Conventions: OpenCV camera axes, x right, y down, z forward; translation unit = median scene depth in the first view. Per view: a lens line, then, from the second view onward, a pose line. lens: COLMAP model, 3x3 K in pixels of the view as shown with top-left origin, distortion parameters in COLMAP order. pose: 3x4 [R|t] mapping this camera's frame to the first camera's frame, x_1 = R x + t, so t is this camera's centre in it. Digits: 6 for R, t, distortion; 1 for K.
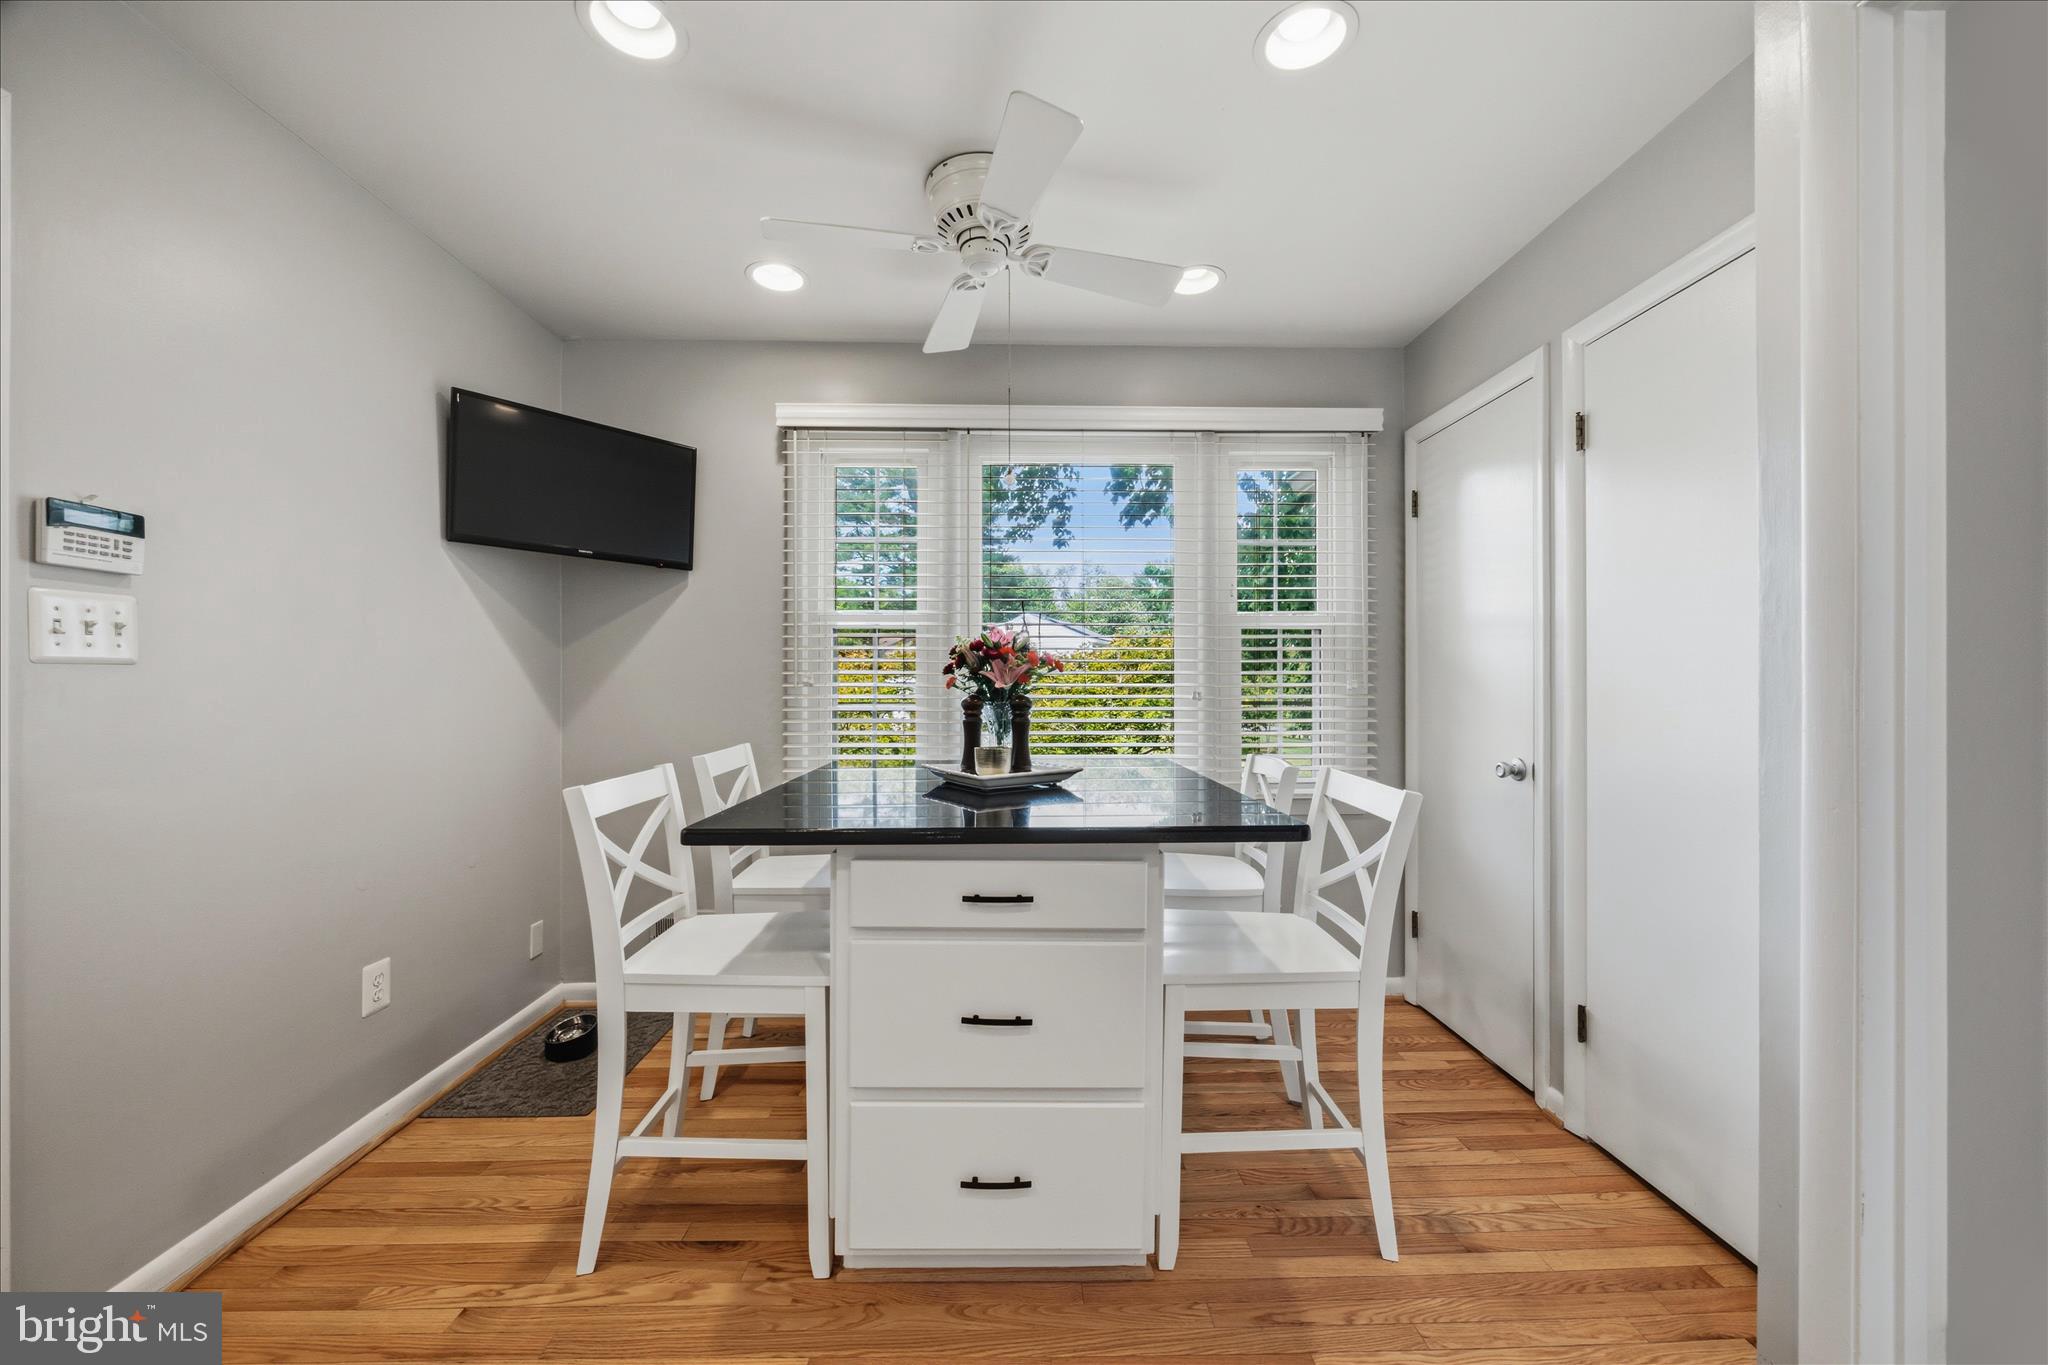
lens RADIAL K [[787.3, 0, 1023.9], [0, 787.3, 678.8], [0, 0, 1]] dist [-0.000001, -0.000020]
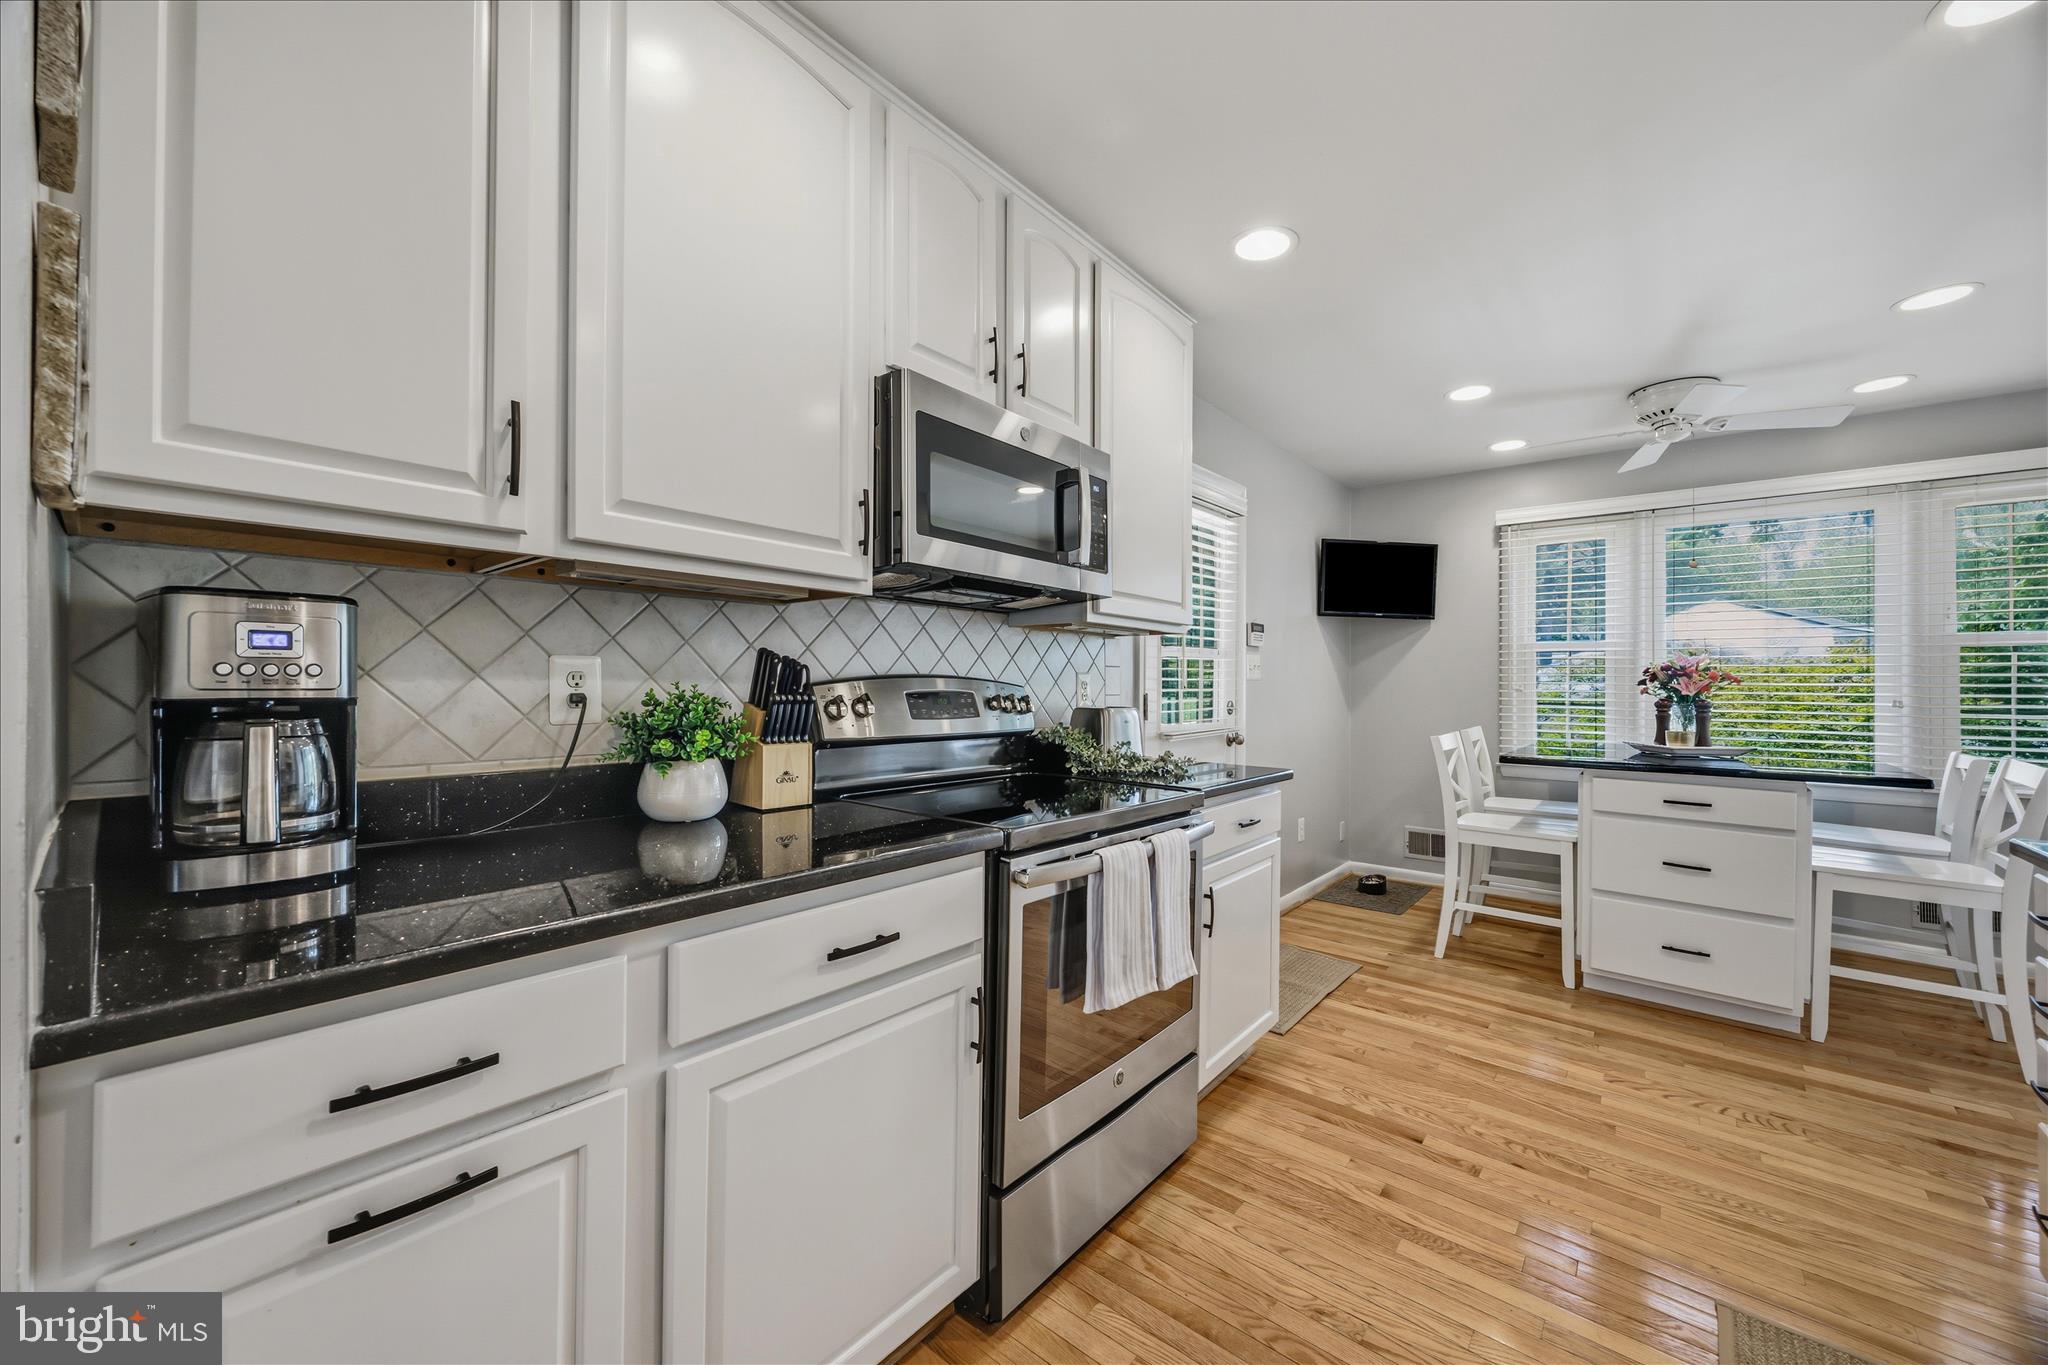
lens RADIAL K [[787.3, 0, 1009.7], [0, 787.3, 674.0], [0, 0, 1]] dist [-0.000001, -0.000020]
pose [[0.749088, 0.000773, -0.662470, 0.000616], [-0.007823, 0.999940, -0.007679, -0.007145], [0.662424, 0.010934, 0.749049, -1.089184]]
